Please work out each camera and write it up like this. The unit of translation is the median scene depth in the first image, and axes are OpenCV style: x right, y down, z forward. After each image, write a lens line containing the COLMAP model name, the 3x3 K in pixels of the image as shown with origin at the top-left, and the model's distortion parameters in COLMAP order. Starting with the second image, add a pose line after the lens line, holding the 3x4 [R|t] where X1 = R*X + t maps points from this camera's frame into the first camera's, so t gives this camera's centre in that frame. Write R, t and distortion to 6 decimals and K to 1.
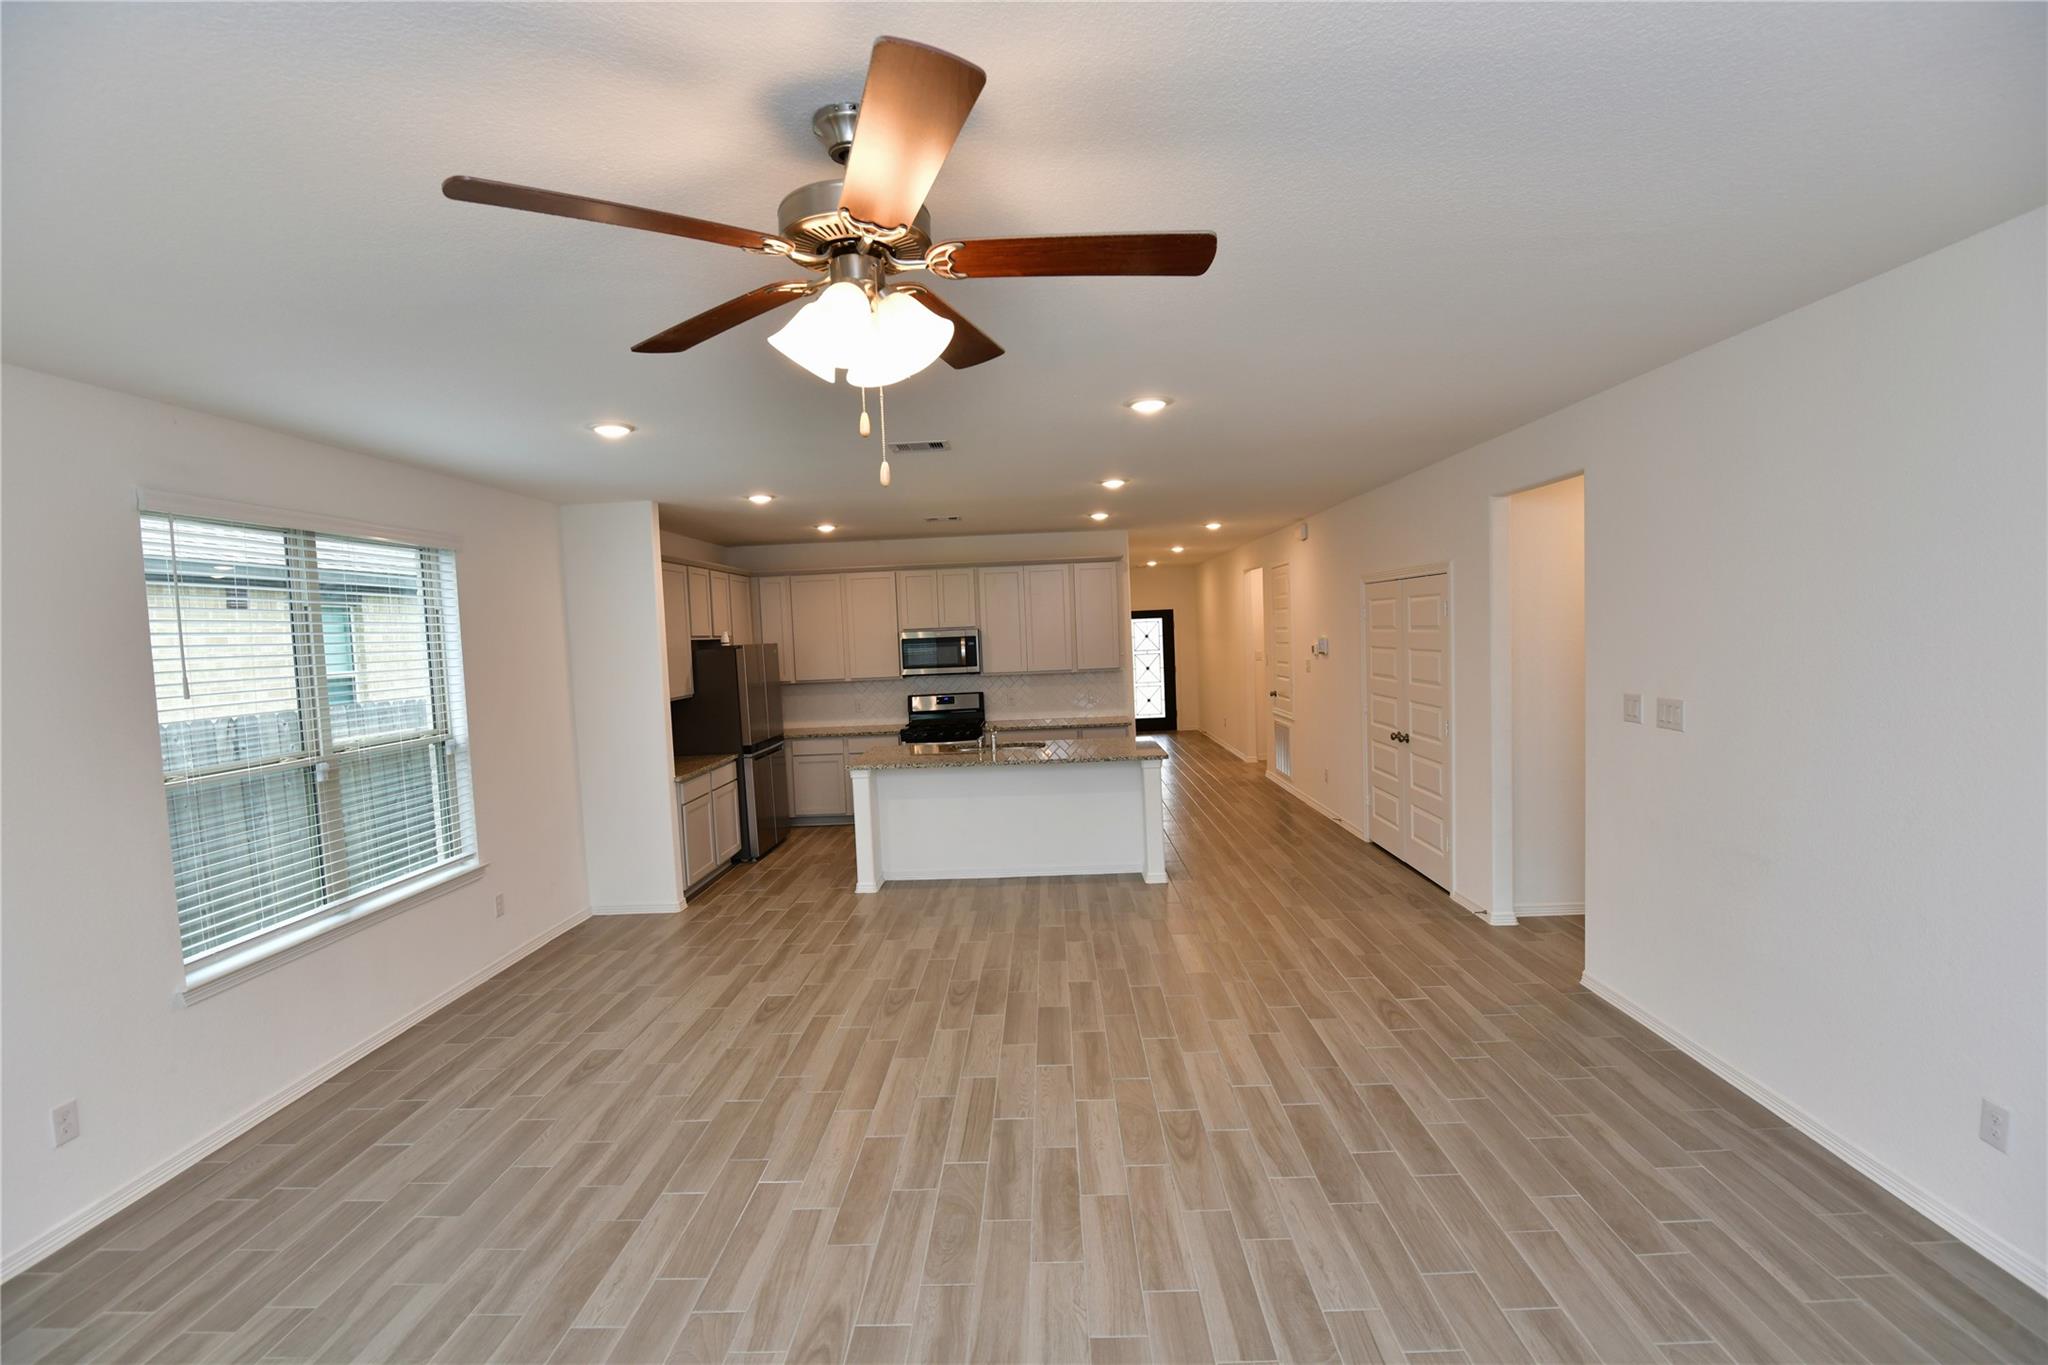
lens RADIAL K [[938.6, 0, 1042.0], [0, 938.6, 678.6], [0, 0, 1]] dist [-0.014414, -0.000368]
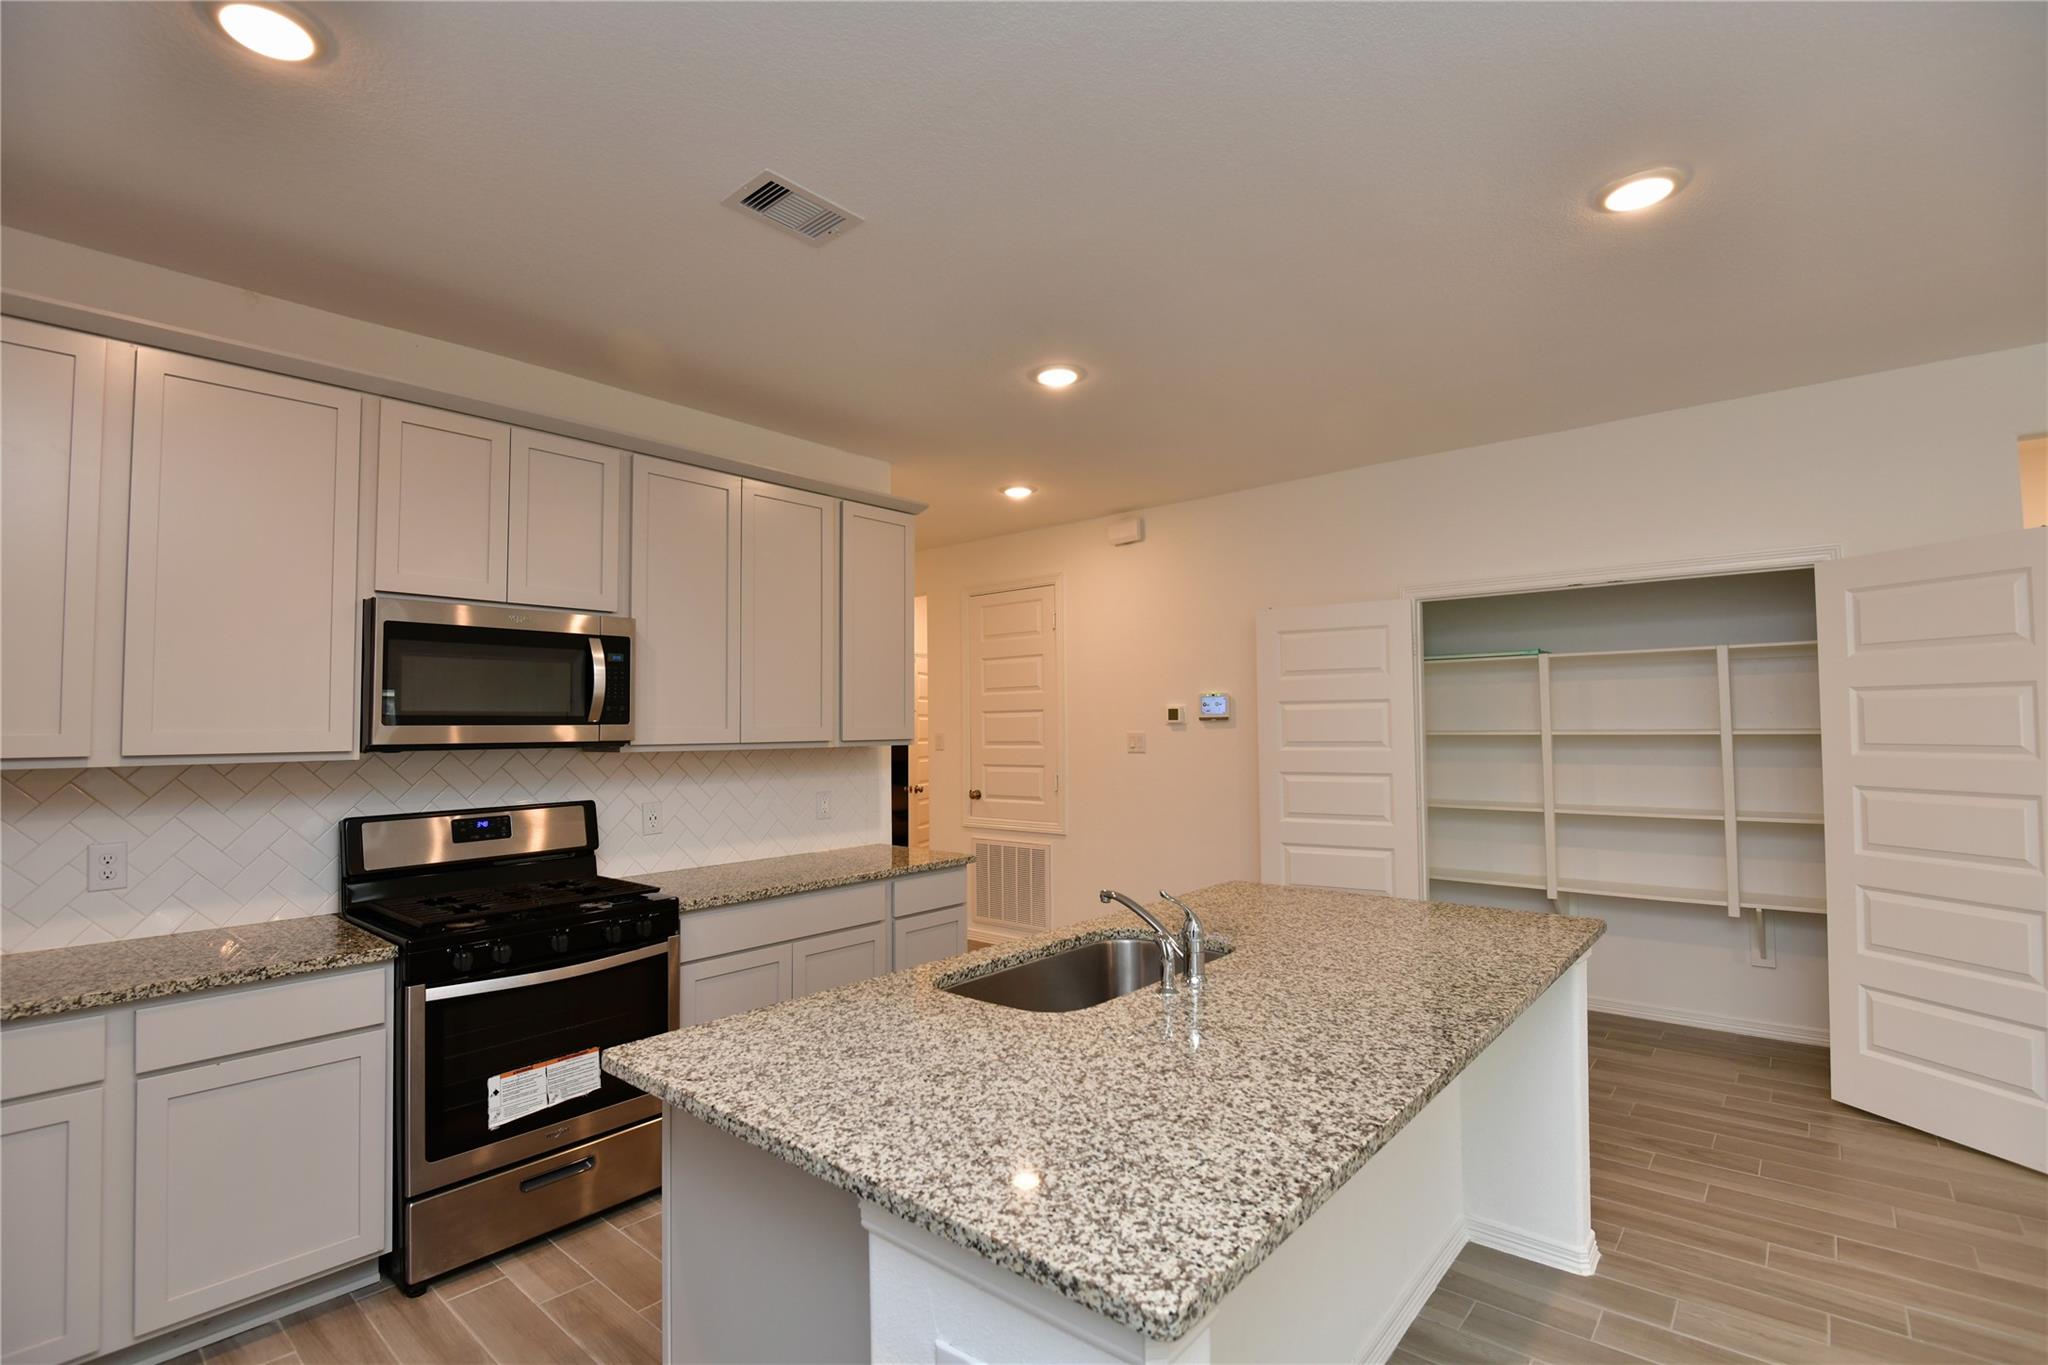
lens RADIAL K [[938.6, 0, 1039.8], [0, 938.6, 690.8], [0, 0, 1]] dist [-0.014414, -0.000368]
pose [[0.645273, 0.062410, 0.761399, -0.234414], [0.025666, 0.994324, -0.103253, 0.014218], [-0.763521, 0.086169, 0.640008, 0.655179]]
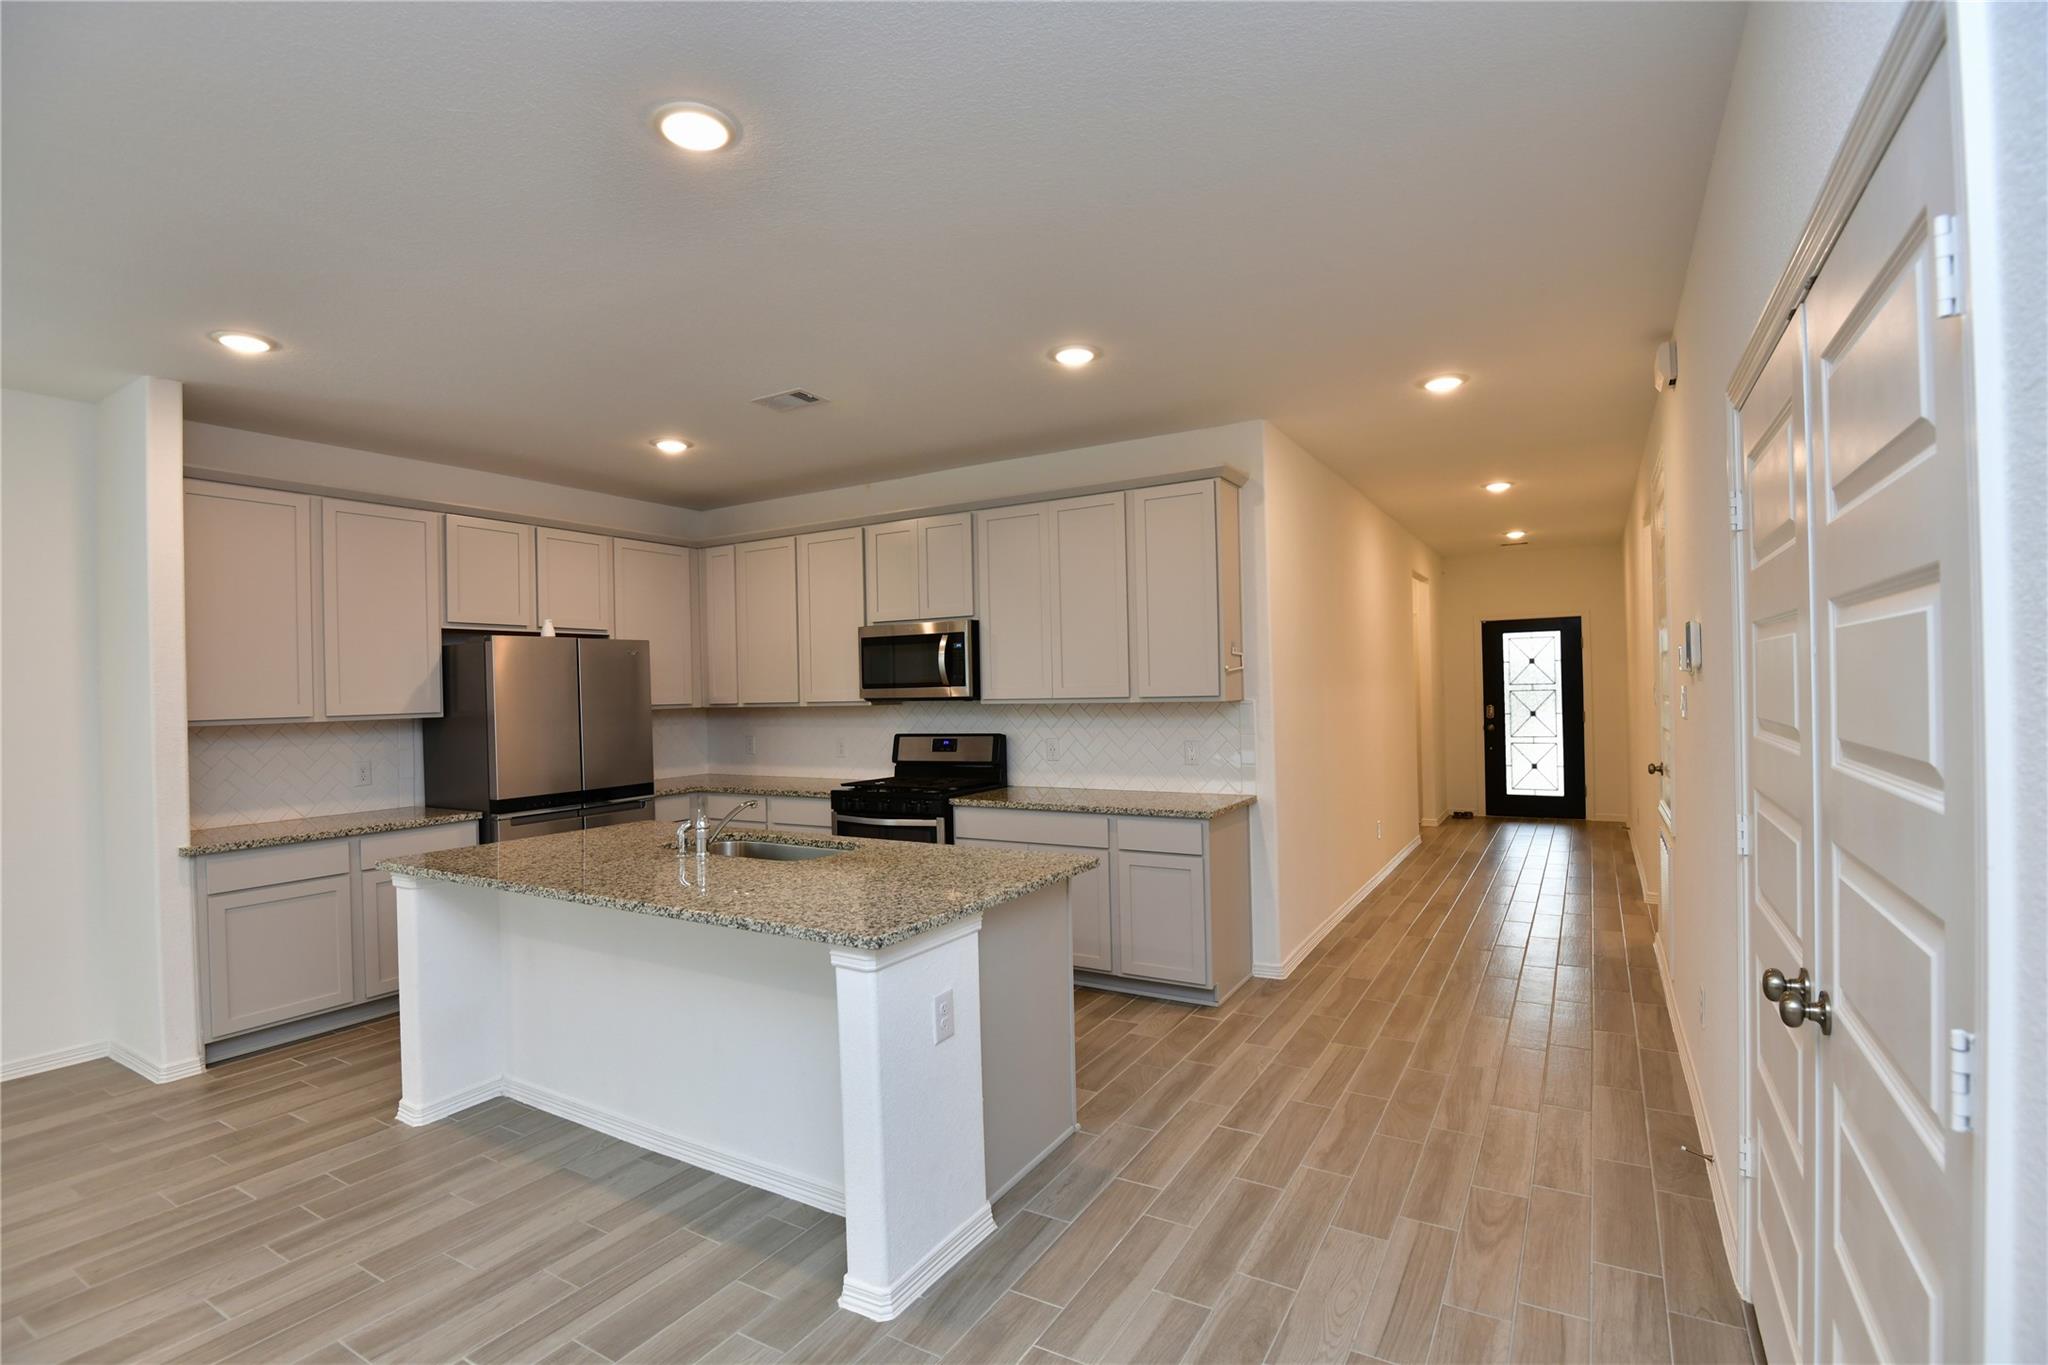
lens RADIAL K [[983.6, 0, 1001.7], [0, 983.6, 689.5], [0, 0, 1]] dist [-0.024032, -0.000945]
pose [[0.865438, 0.024021, -0.500439, 0.238270], [-0.039238, 0.999032, -0.019903, -0.000574], [0.499476, 0.036861, 0.865543, 0.504871]]
